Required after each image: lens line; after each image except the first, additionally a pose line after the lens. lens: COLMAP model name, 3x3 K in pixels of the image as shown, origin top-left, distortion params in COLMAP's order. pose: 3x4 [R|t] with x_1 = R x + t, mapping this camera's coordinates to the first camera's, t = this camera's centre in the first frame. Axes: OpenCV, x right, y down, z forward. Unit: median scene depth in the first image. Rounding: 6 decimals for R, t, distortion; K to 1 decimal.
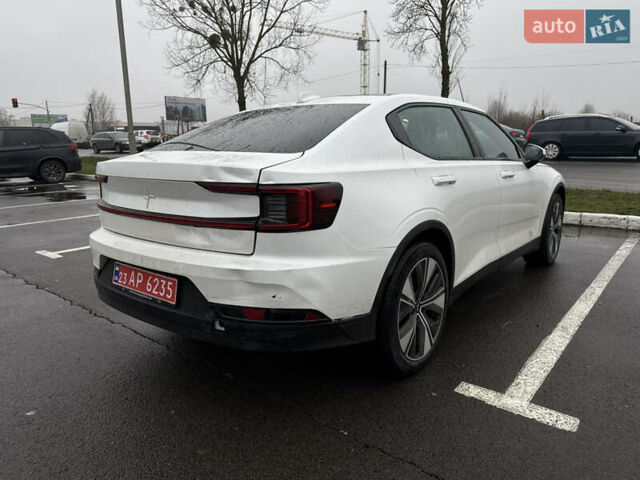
lens RADIAL K [[475.5, 0, 323.4], [0, 475.5, 242.2], [0, 0, 1]] dist [0.057252, -0.078866]
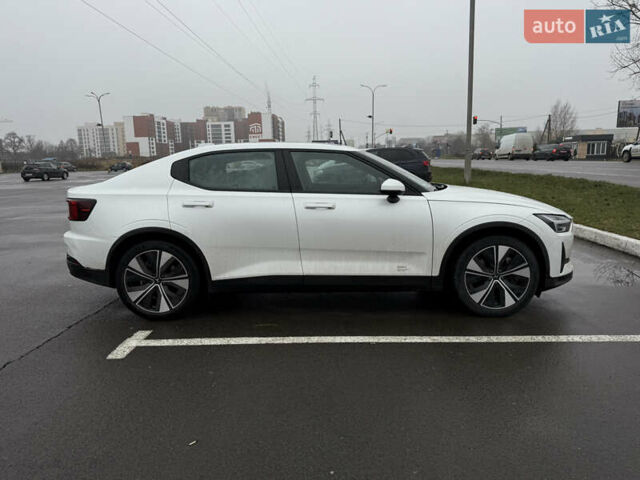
lens RADIAL K [[475.5, 0, 311.6], [0, 475.5, 246.2], [0, 0, 1]] dist [0.057252, -0.078866]
pose [[0.589910, 0.140224, -0.795200, 0.108895], [-0.148349, 0.986864, 0.063970, -0.009787], [0.793725, 0.080231, 0.602963, 0.026296]]
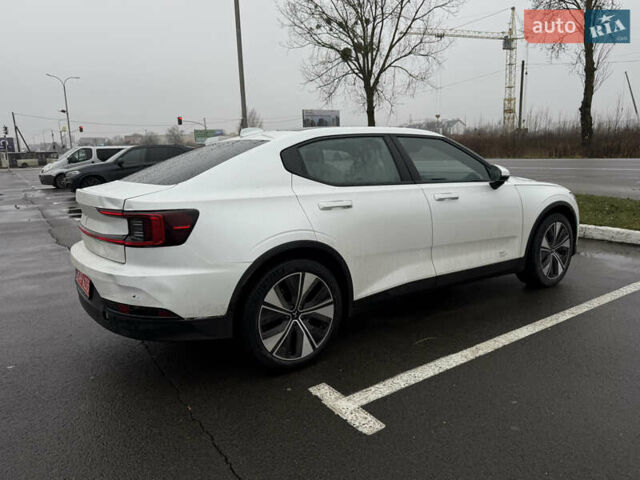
lens RADIAL K [[475.5, 0, 322.3], [0, 475.5, 244.1], [0, 0, 1]] dist [0.057252, -0.078866]
pose [[0.957436, 0.035279, -0.286481, 0.035835], [-0.038046, 0.999268, -0.004096, -0.002055], [0.286127, 0.014821, 0.958077, -0.005477]]
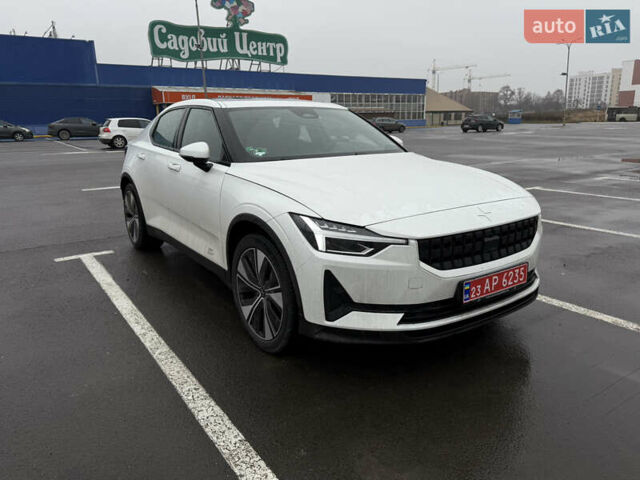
lens RADIAL K [[475.5, 0, 321.9], [0, 475.5, 233.4], [0, 0, 1]] dist [0.057252, -0.078866]
pose [[-0.304033, 0.232324, -0.923899, 0.112375], [-0.176156, 0.939375, 0.294184, -0.032202], [0.936233, 0.252192, -0.244676, 0.137209]]
